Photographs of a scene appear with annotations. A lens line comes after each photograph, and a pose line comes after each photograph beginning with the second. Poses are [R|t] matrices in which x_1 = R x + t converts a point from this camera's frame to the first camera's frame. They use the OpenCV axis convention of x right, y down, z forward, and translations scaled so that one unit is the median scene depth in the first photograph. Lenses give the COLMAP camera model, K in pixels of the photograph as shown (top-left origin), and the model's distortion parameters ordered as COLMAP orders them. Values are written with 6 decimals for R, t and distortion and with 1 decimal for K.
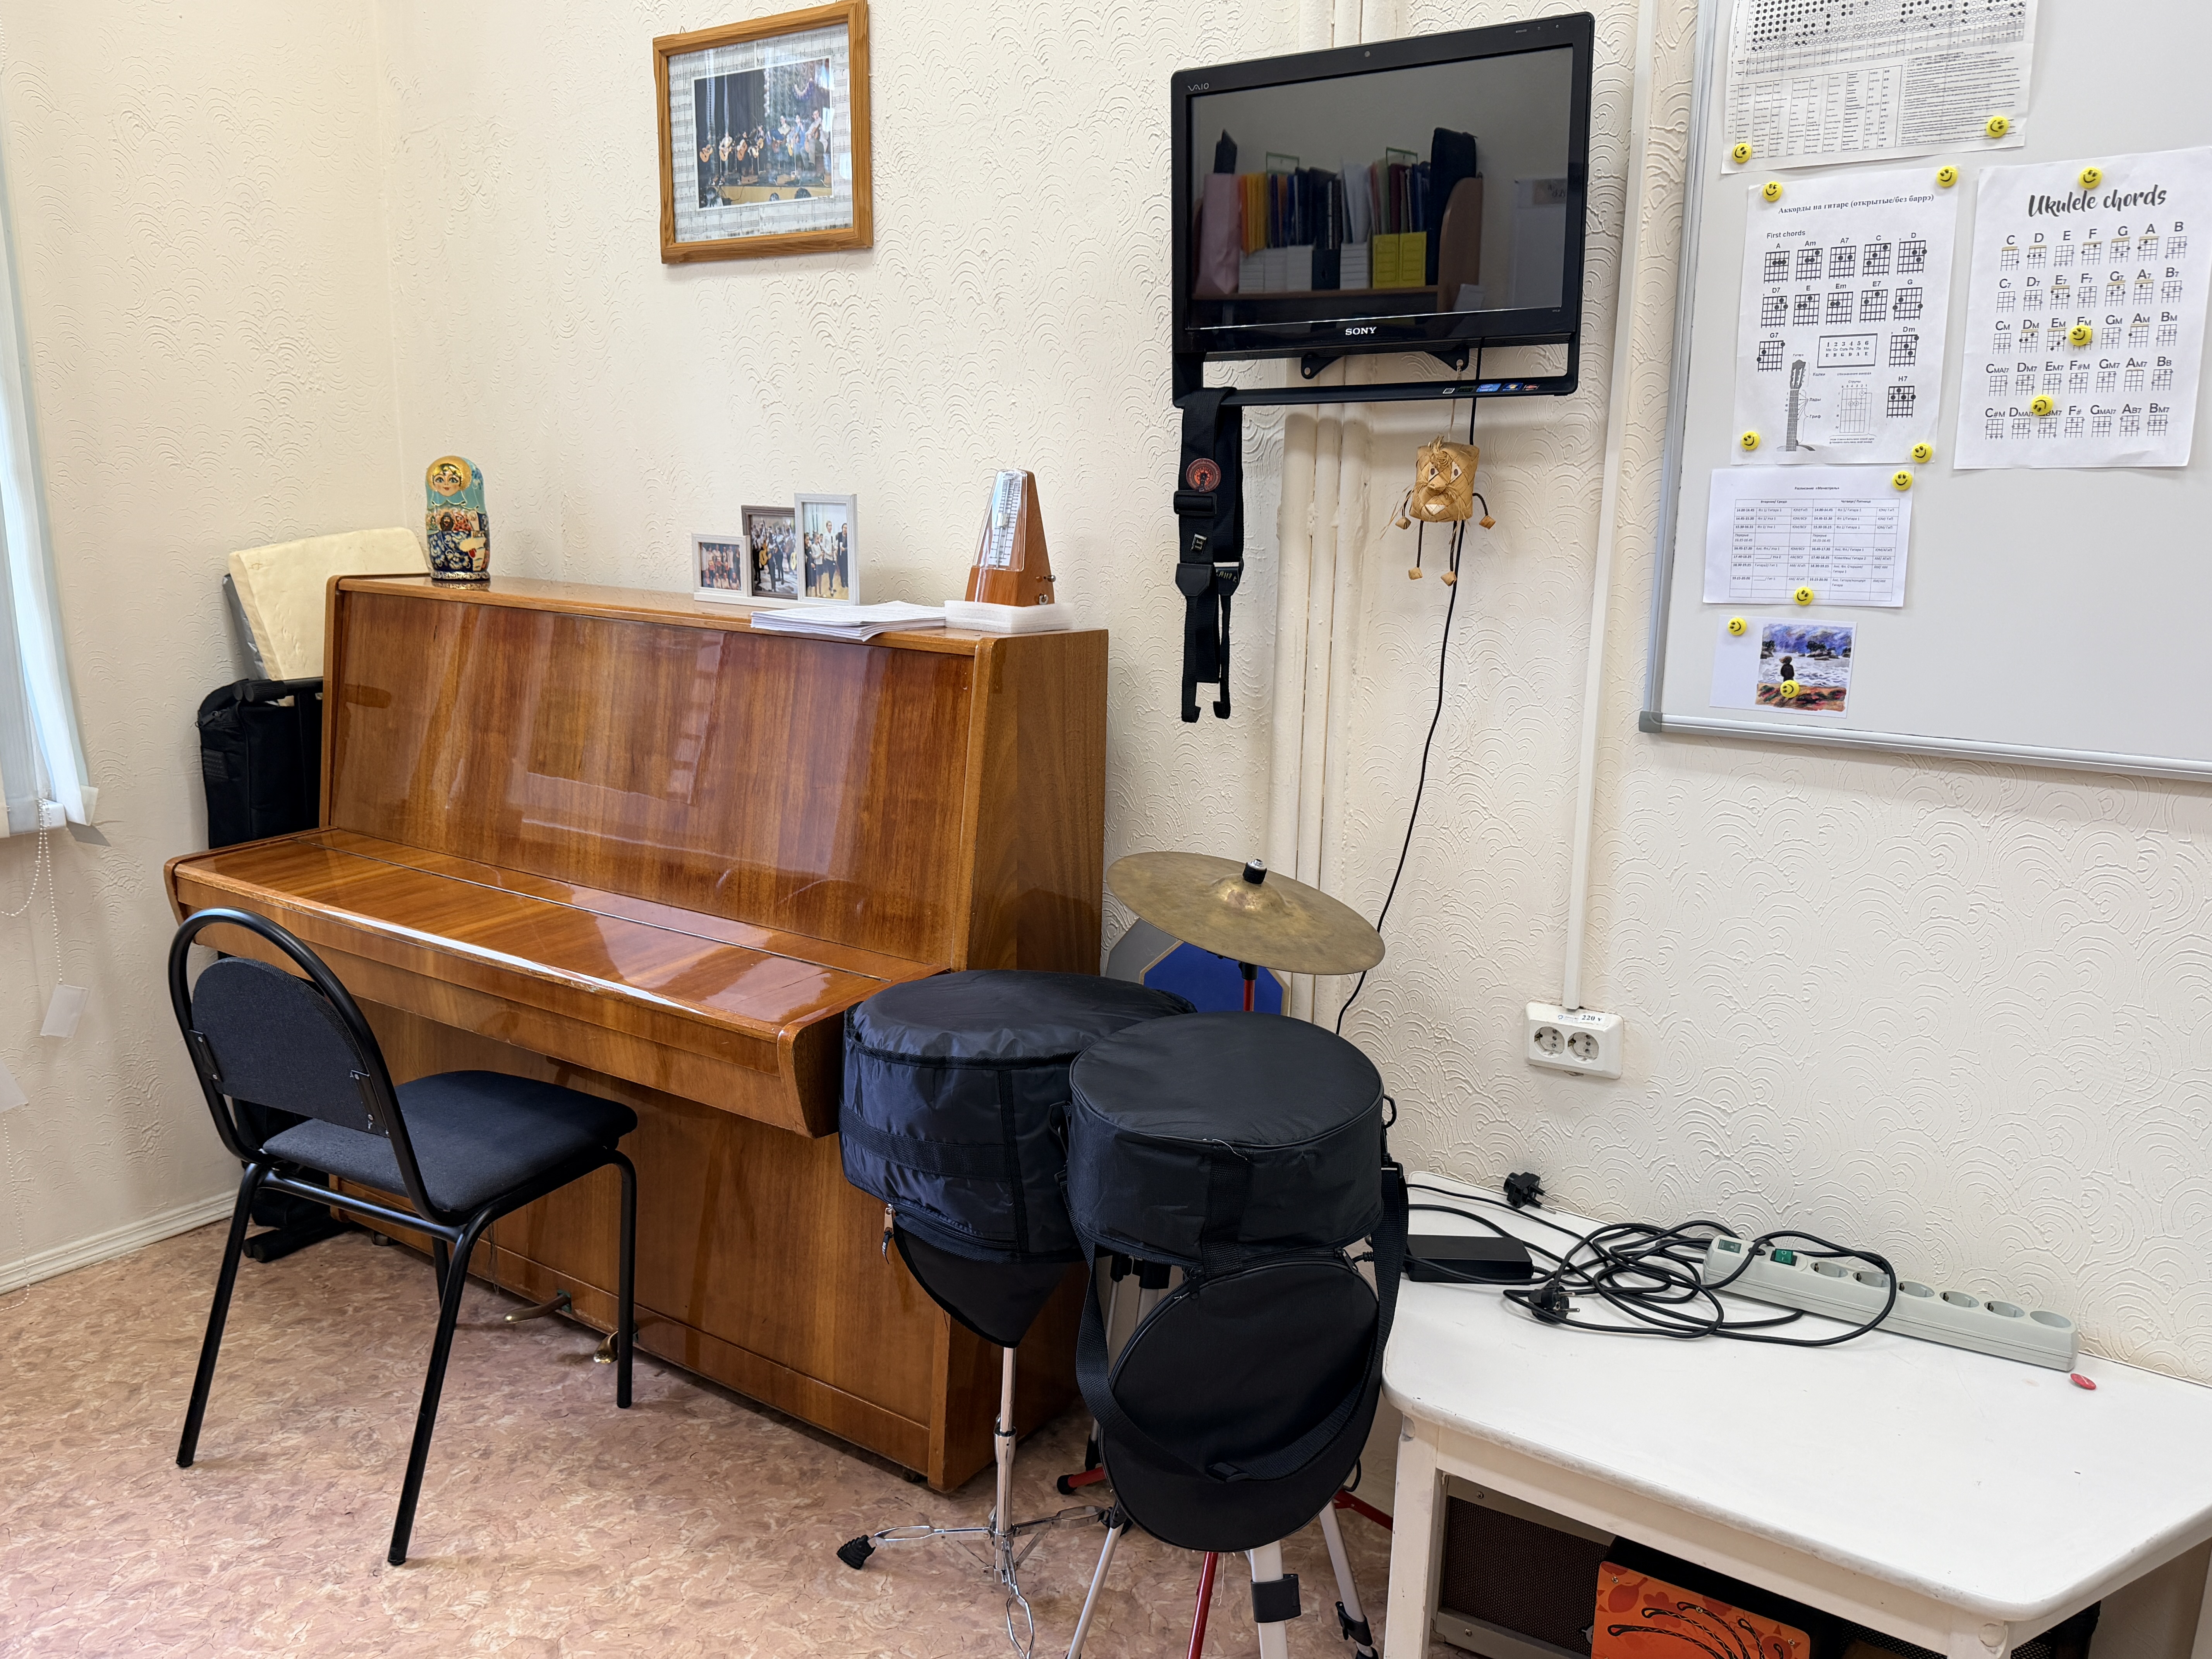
lens RADIAL K [[1737.1, 0, 1036.8], [0, 1737.1, 877.1], [0, 0, 1]] dist [-0.011333, -0.011104]
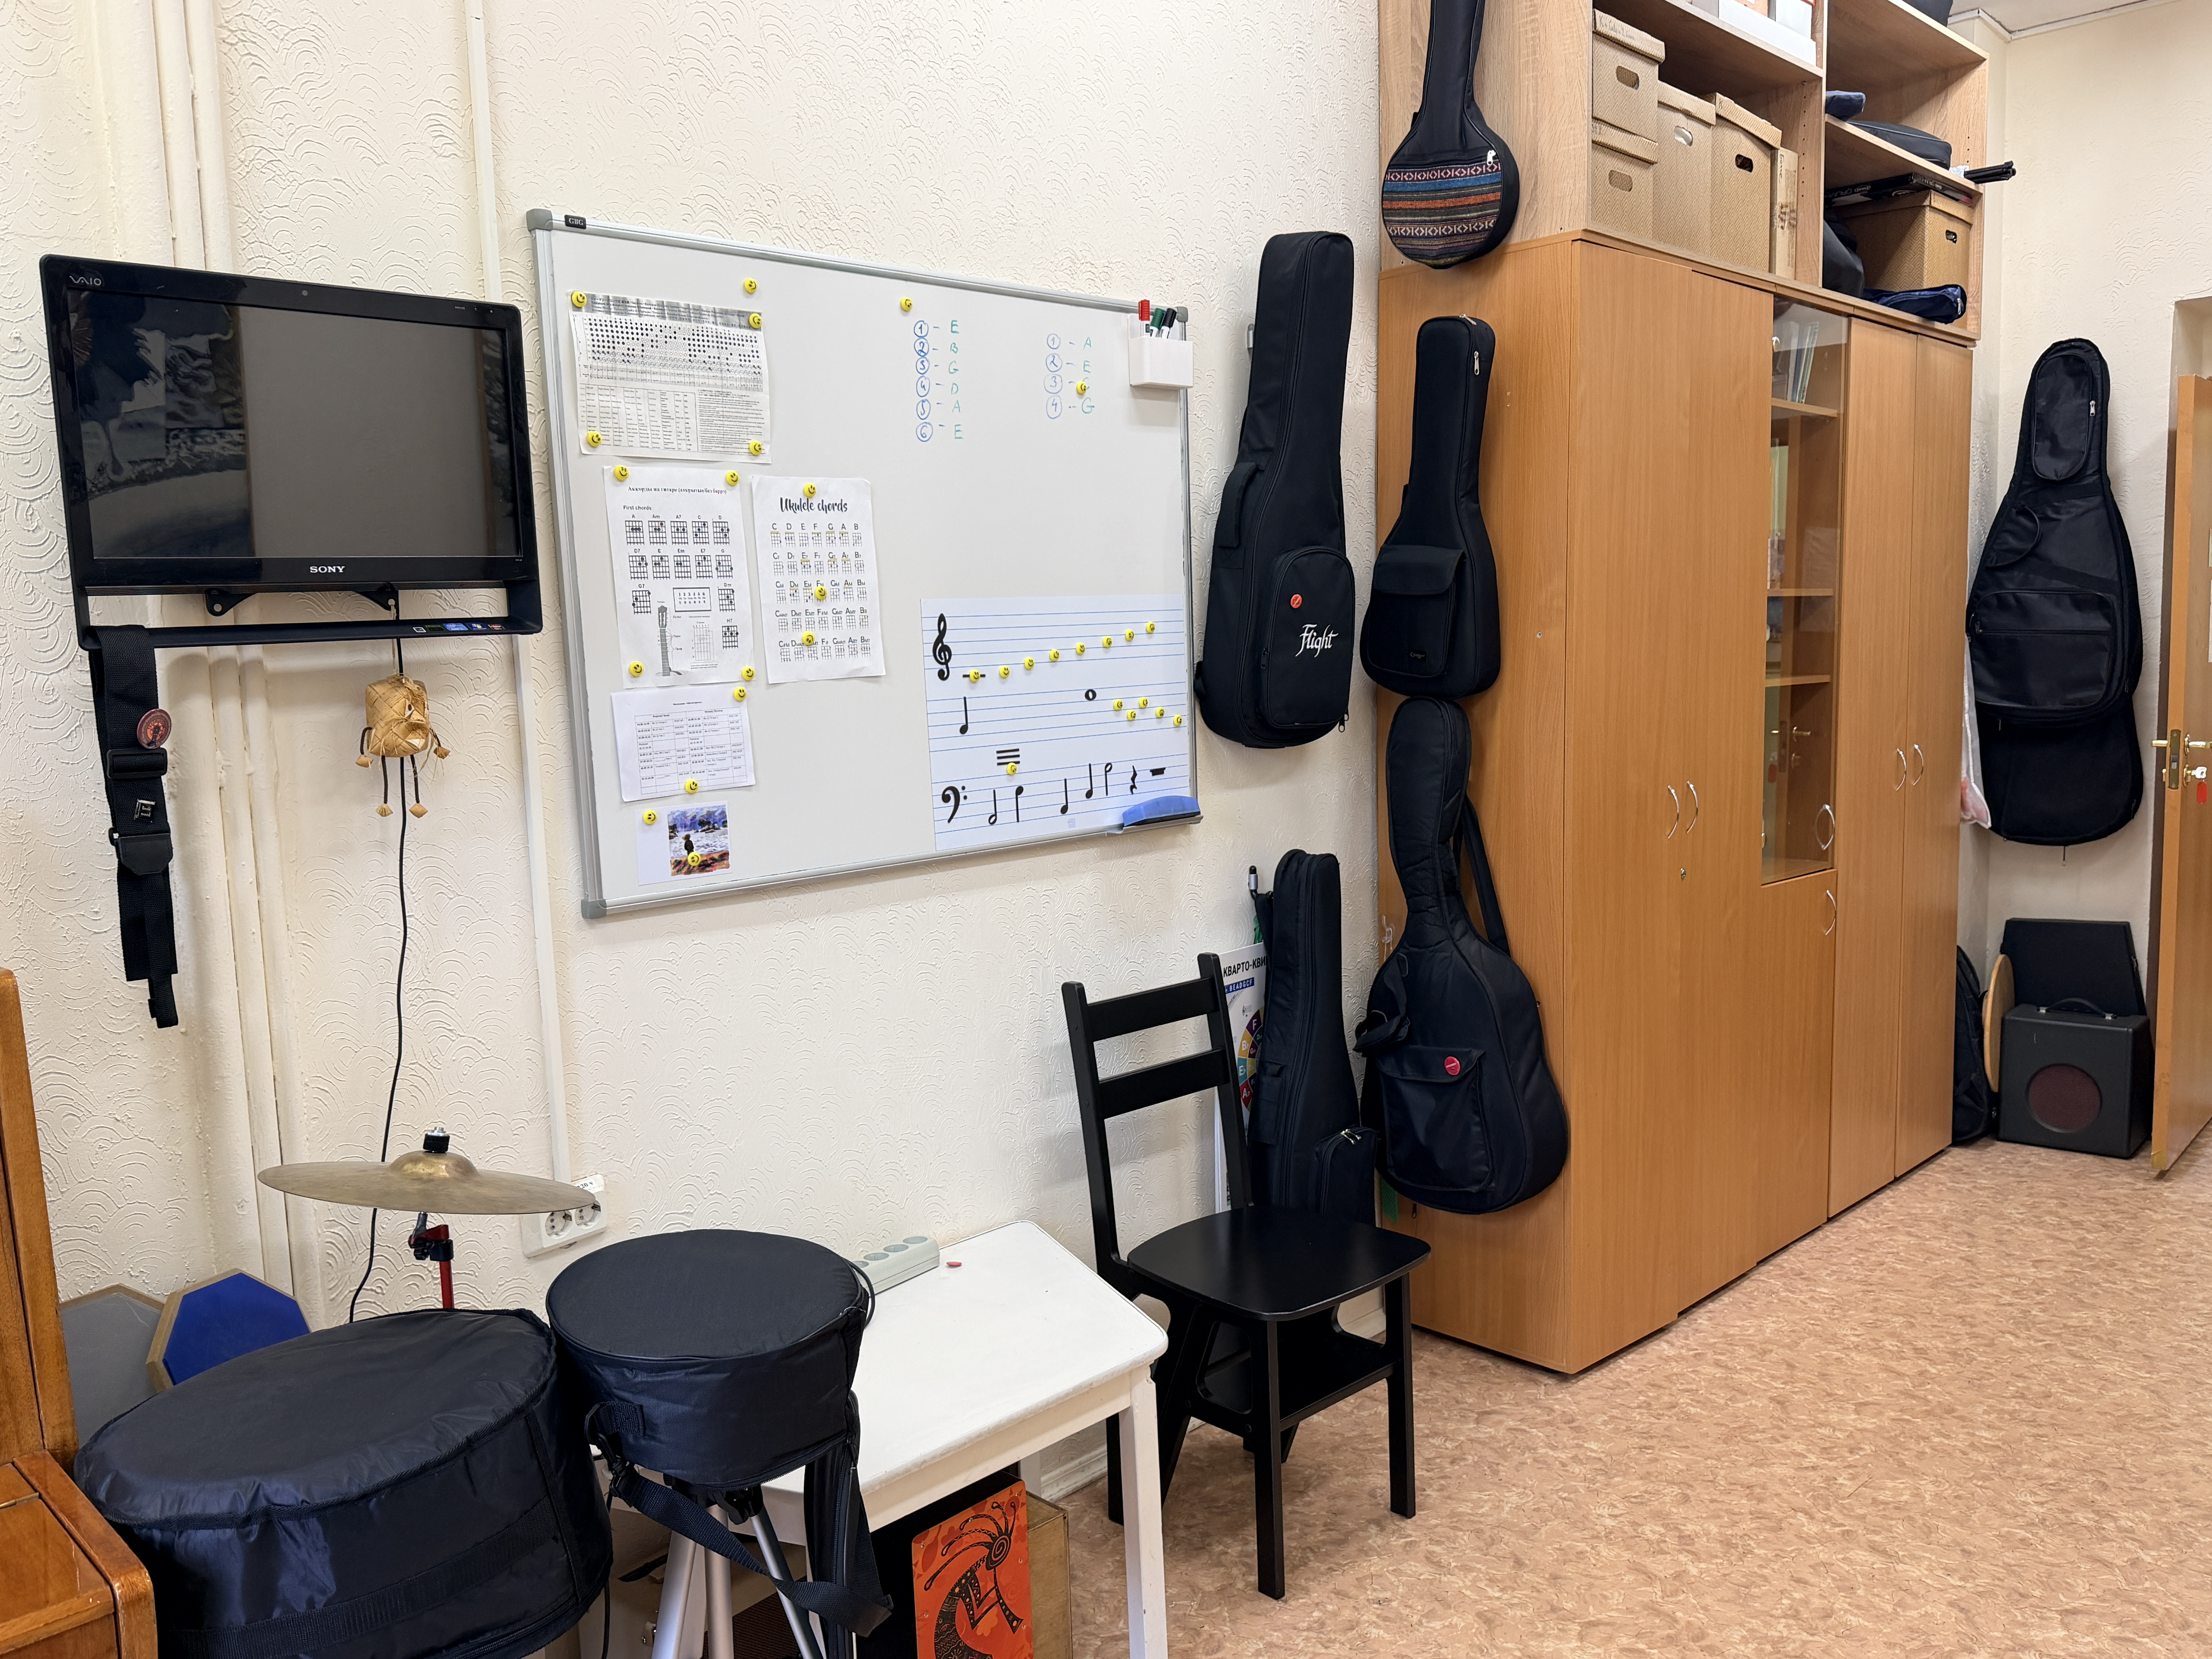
lens RADIAL K [[1737.1, 0, 1101.3], [0, 1737.1, 829.5], [0, 0, 1]] dist [-0.011333, -0.011104]
pose [[0.129407, -0.136668, 0.982128, -0.807188], [0.234700, 0.966534, 0.103573, -0.200682], [-0.963416, 0.217102, 0.157153, 0.536884]]
